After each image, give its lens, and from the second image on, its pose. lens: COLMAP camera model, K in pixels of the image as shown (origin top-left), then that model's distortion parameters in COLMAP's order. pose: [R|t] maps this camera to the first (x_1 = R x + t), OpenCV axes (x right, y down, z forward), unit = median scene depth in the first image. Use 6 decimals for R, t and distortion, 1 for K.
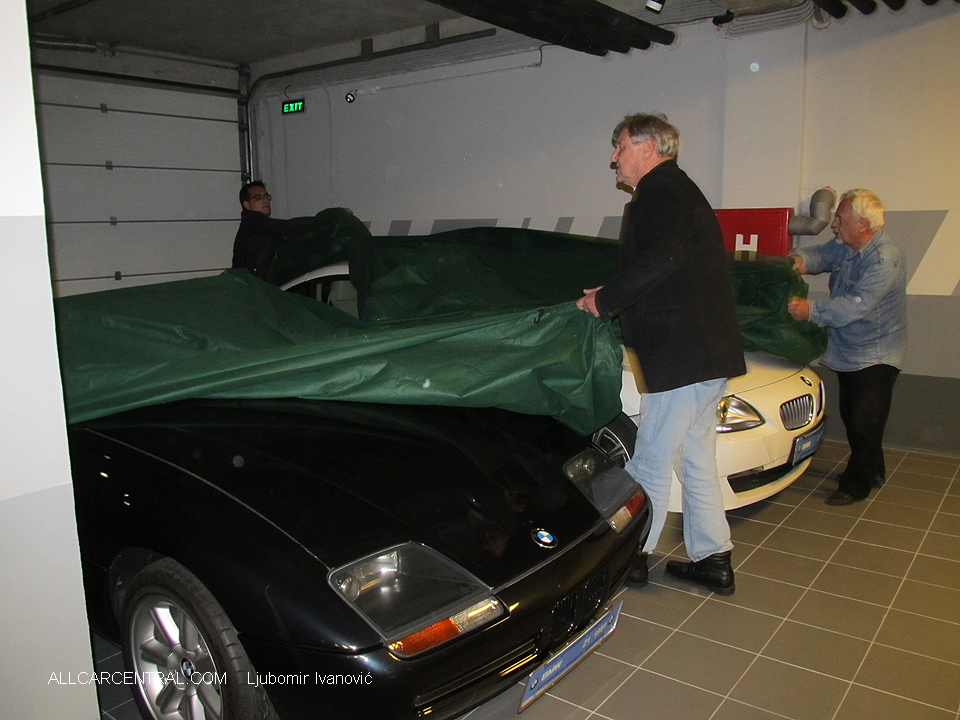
lens RADIAL K [[794.2, 0, 479.5], [0, 794.2, 361.8], [0, 0, 1]] dist [-0.012944, 0.000831]
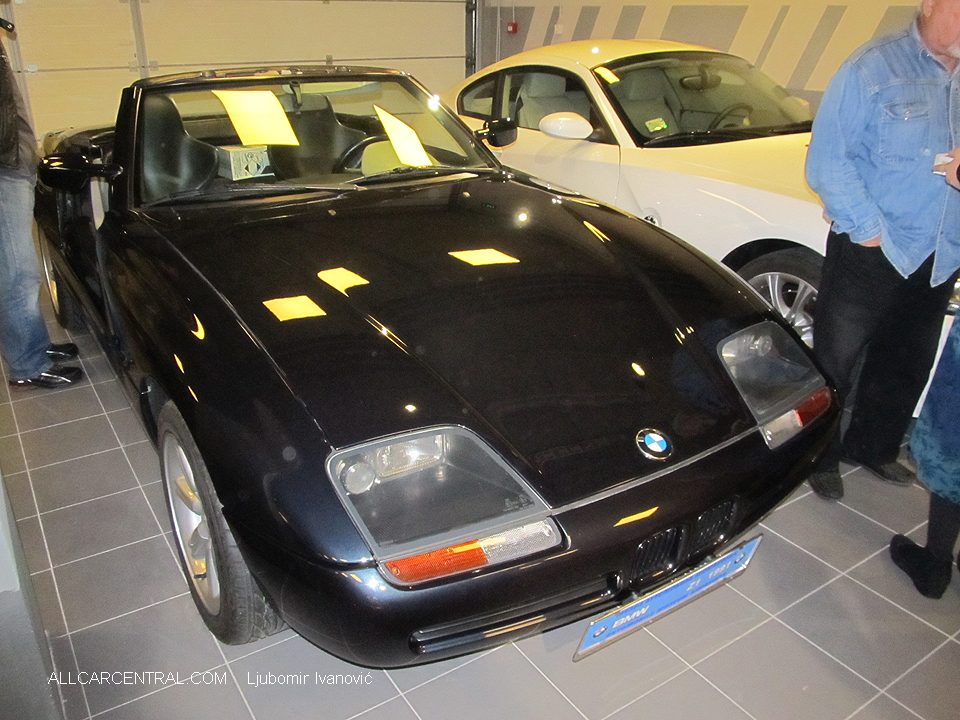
lens RADIAL K [[794.2, 0, 482.0], [0, 794.2, 357.6], [0, 0, 1]] dist [-0.012944, 0.000831]
pose [[0.948219, 0.148173, -0.280938, 0.128912], [-0.080694, 0.967878, 0.238121, -0.016694], [0.307197, -0.203120, 0.929716, 0.297213]]
